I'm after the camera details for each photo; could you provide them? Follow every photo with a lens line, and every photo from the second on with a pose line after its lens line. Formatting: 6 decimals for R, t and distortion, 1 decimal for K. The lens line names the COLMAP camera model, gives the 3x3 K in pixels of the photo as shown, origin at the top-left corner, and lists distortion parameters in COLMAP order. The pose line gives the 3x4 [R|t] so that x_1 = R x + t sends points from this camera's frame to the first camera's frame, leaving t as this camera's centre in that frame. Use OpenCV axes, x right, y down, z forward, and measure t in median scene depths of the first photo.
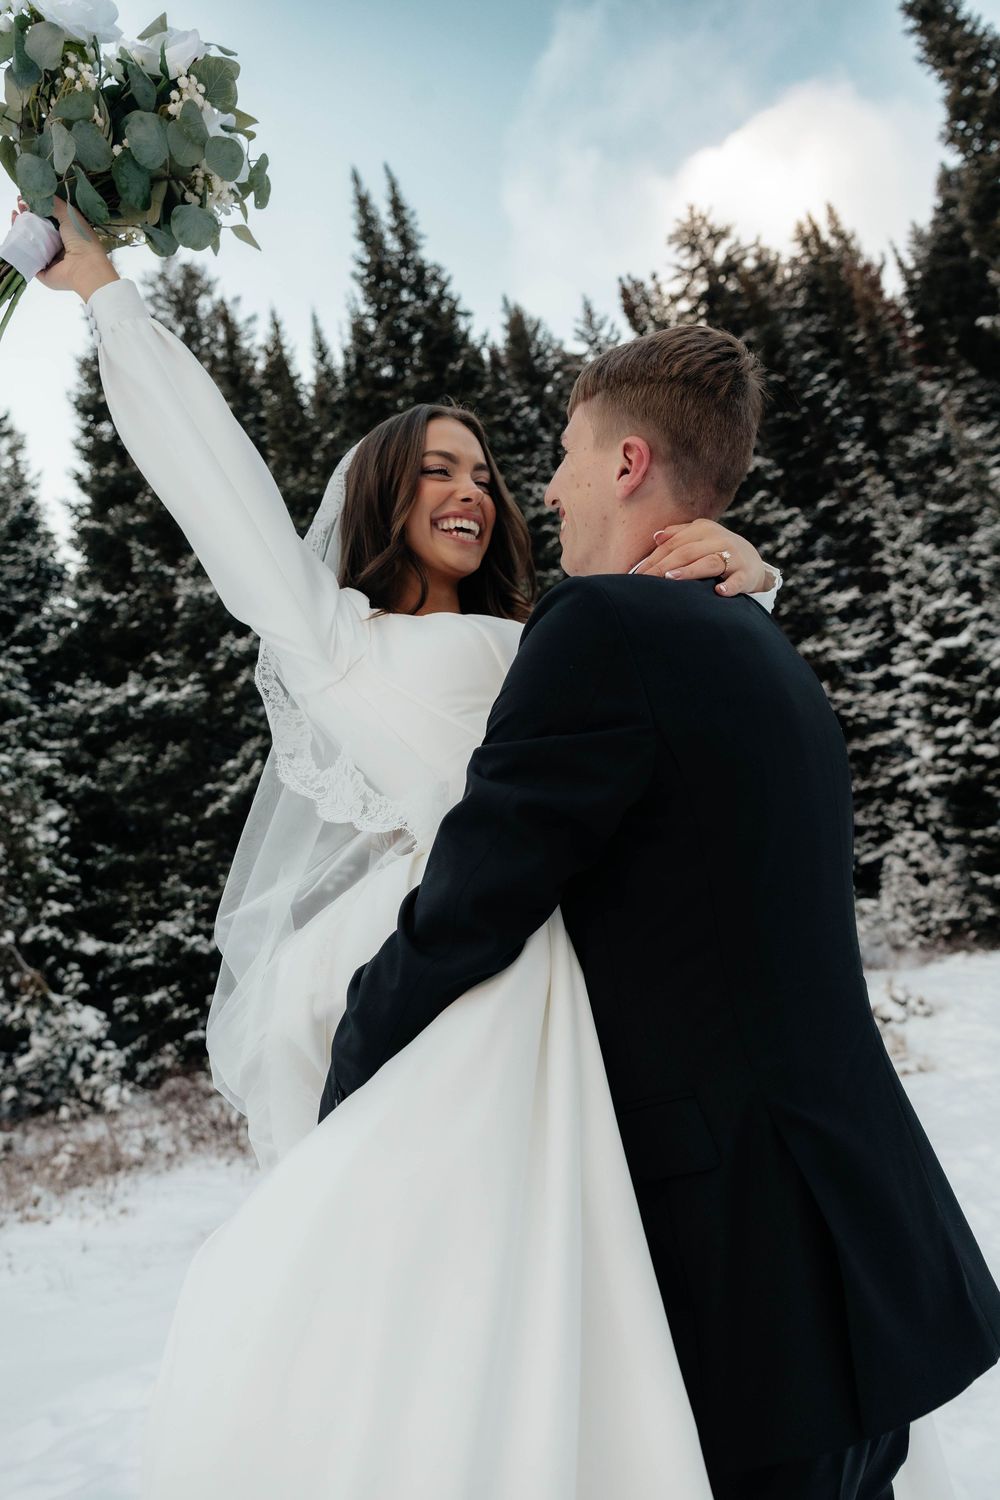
lens RADIAL K [[1000.6, 0, 500.0], [0, 1000.6, 750.0], [0, 0, 1]] dist [0.006943, 0.018555]
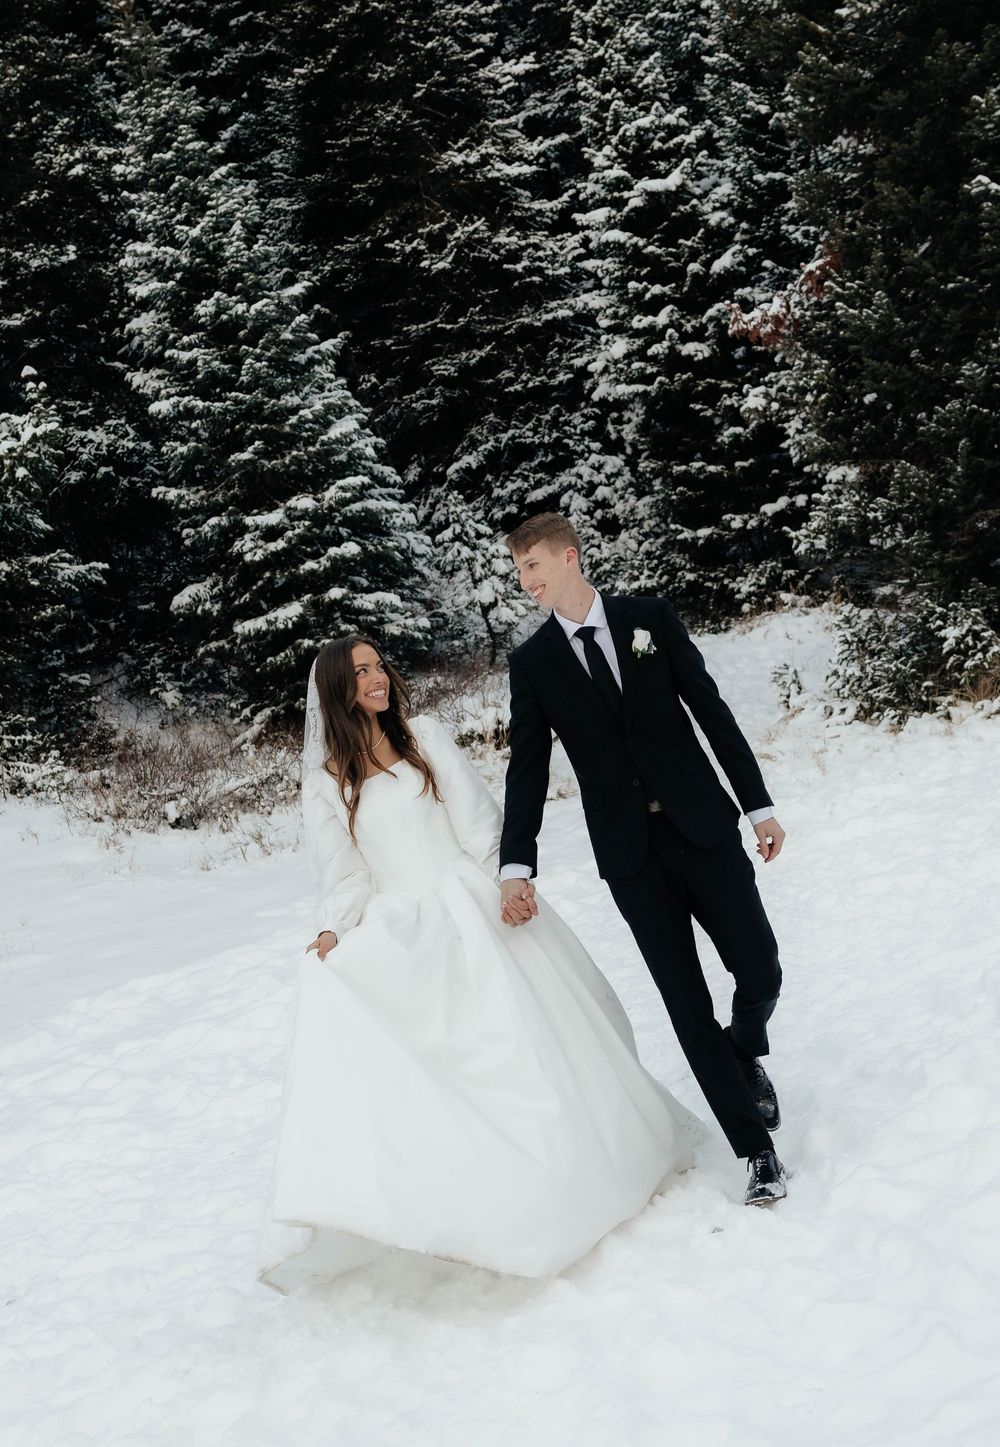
lens RADIAL K [[2089.6, 0, 499.6], [0, 2089.6, 657.6], [0, 0, 1]] dist [-0.028957, 0.001165]
pose [[0.950445, -0.051436, 0.306608, -0.090444], [-0.018682, 0.974987, 0.221475, -0.098222], [-0.310331, -0.216228, 0.925711, -0.311316]]
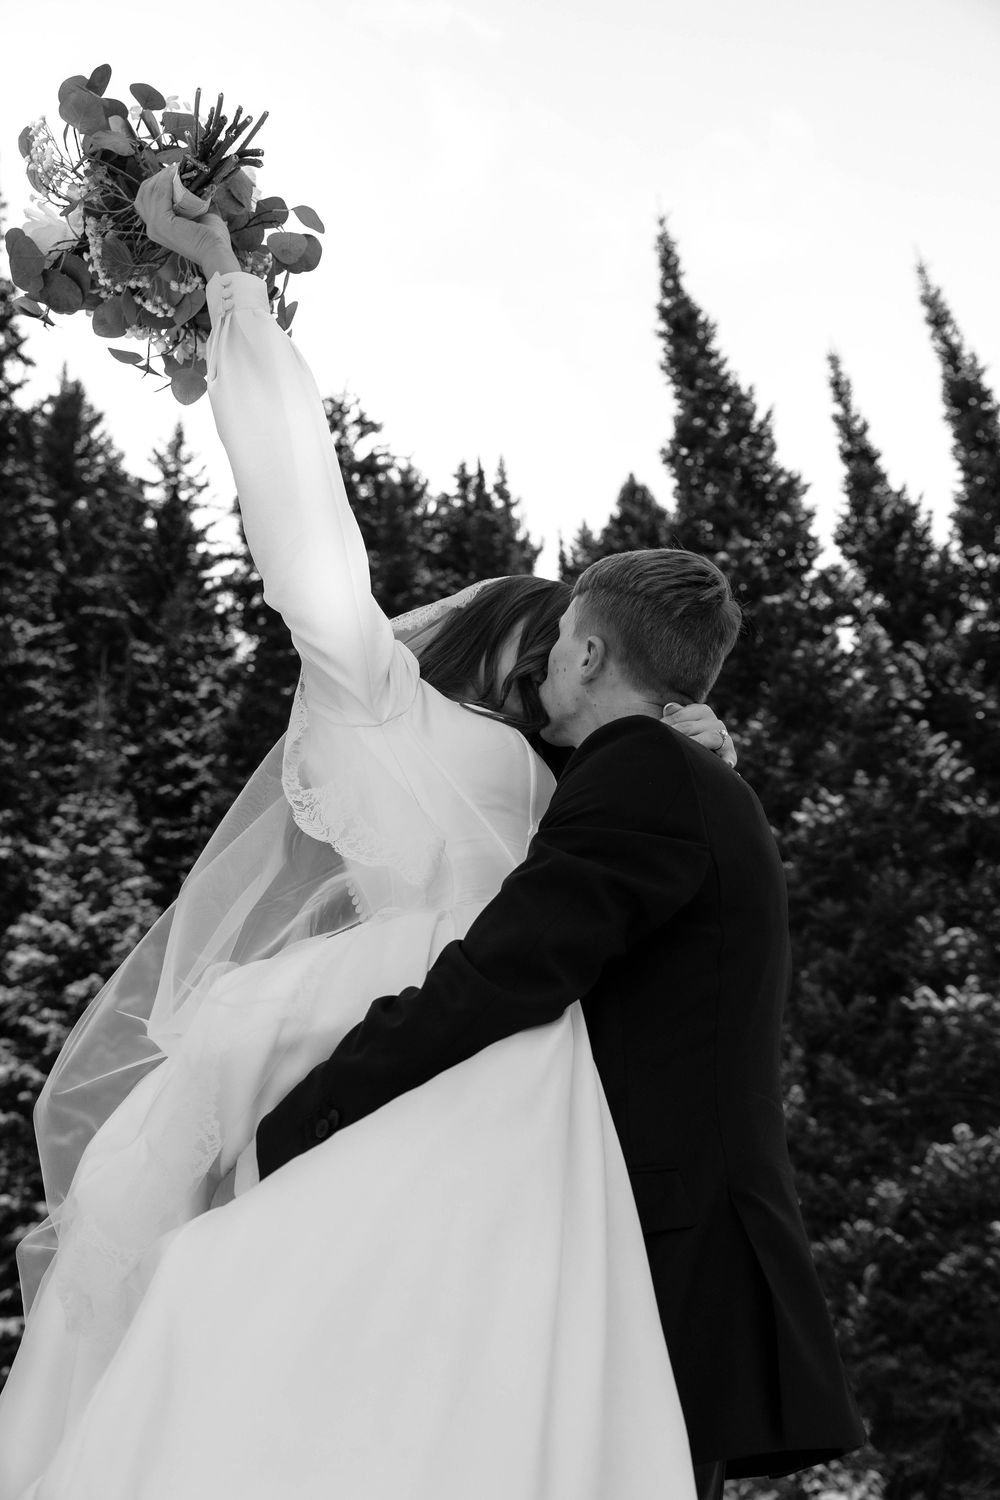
lens RADIAL K [[1479.1, 0, 500.0], [0, 1479.1, 750.0], [0, 0, 1]] dist [0.034476, -0.003738]
pose [[0.856166, 0.367704, 0.363006, -0.031087], [-0.273585, 0.918588, -0.285214, 0.017852], [-0.438328, 0.144877, 0.887062, -0.018842]]
